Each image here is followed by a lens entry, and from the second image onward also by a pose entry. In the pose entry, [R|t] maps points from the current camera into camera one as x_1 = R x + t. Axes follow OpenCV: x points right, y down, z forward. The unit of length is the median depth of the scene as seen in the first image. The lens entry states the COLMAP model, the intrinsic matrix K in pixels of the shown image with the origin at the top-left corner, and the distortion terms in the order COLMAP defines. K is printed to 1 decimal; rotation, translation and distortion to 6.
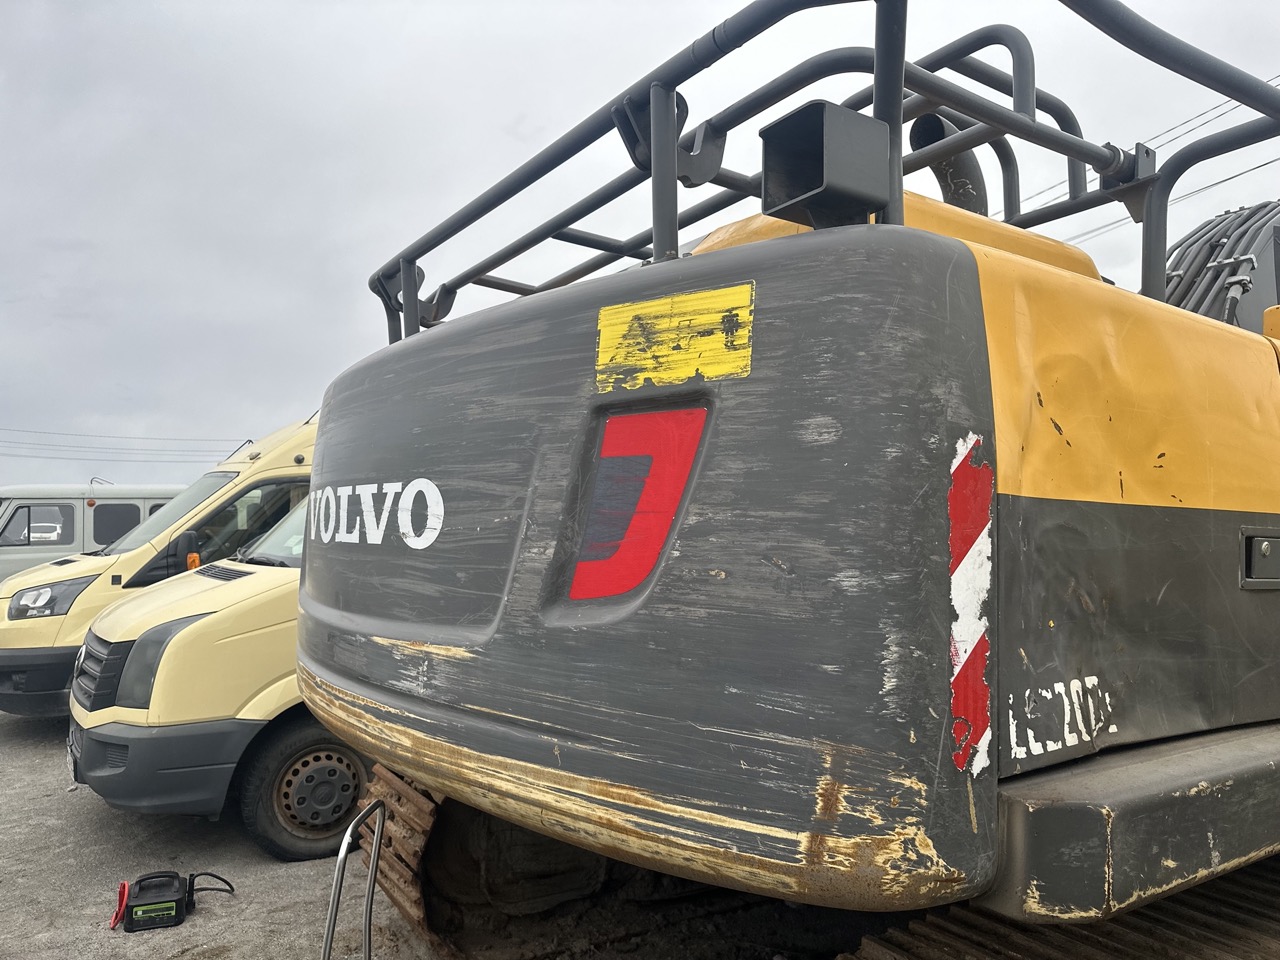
lens RADIAL K [[921.6, 0, 634.4], [0, 921.6, 481.2], [0, 0, 1]] dist [-0.003568, -0.000720]
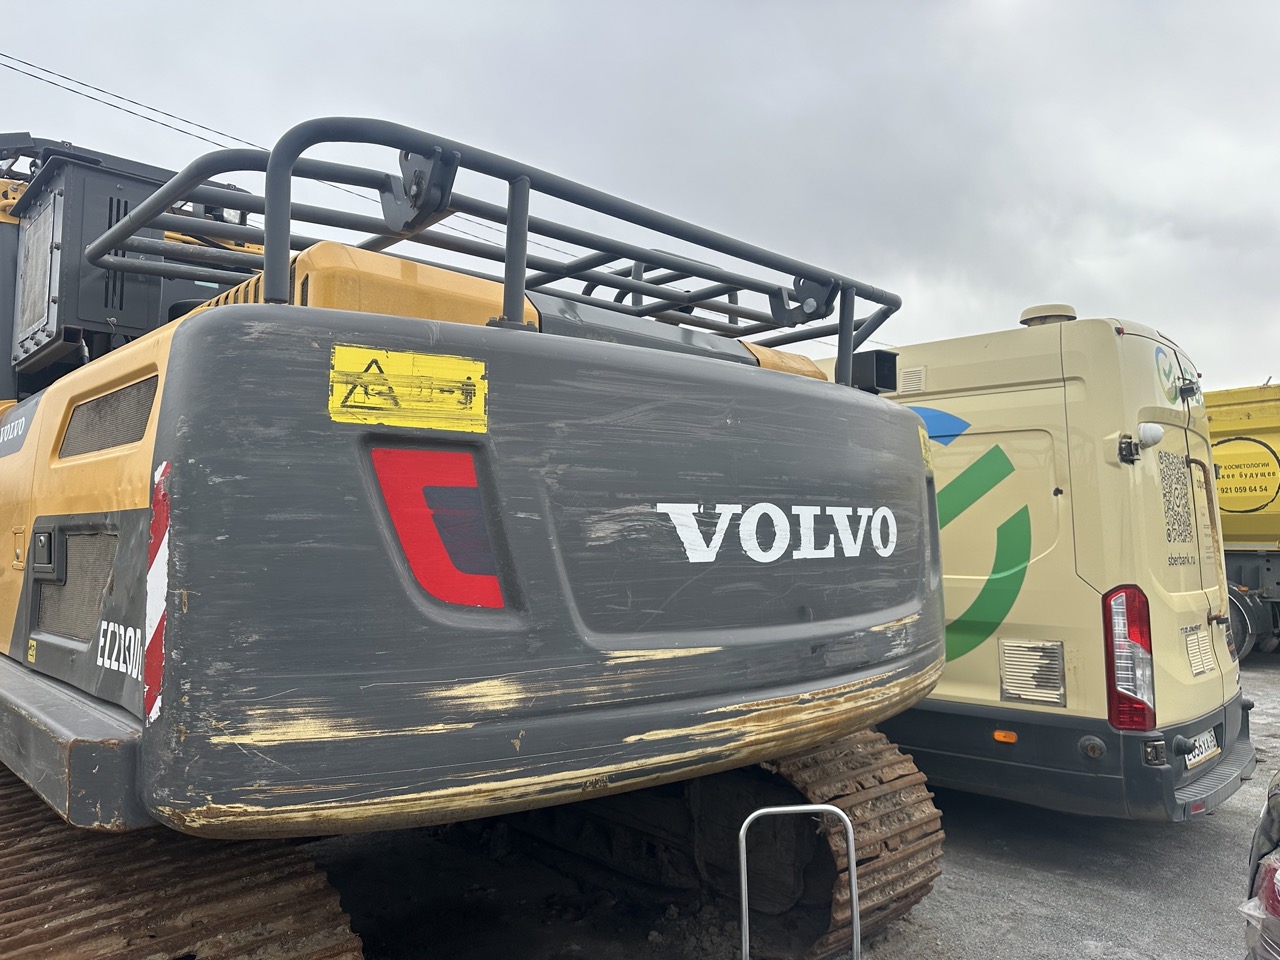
lens RADIAL K [[921.6, 0, 634.0], [0, 921.6, 480.4], [0, 0, 1]] dist [-0.003568, -0.000720]
pose [[-0.184264, 0.043100, 0.981931, -1.457369], [-0.046971, 0.997510, -0.052598, 0.045703], [-0.981754, -0.055815, -0.181780, 1.532833]]
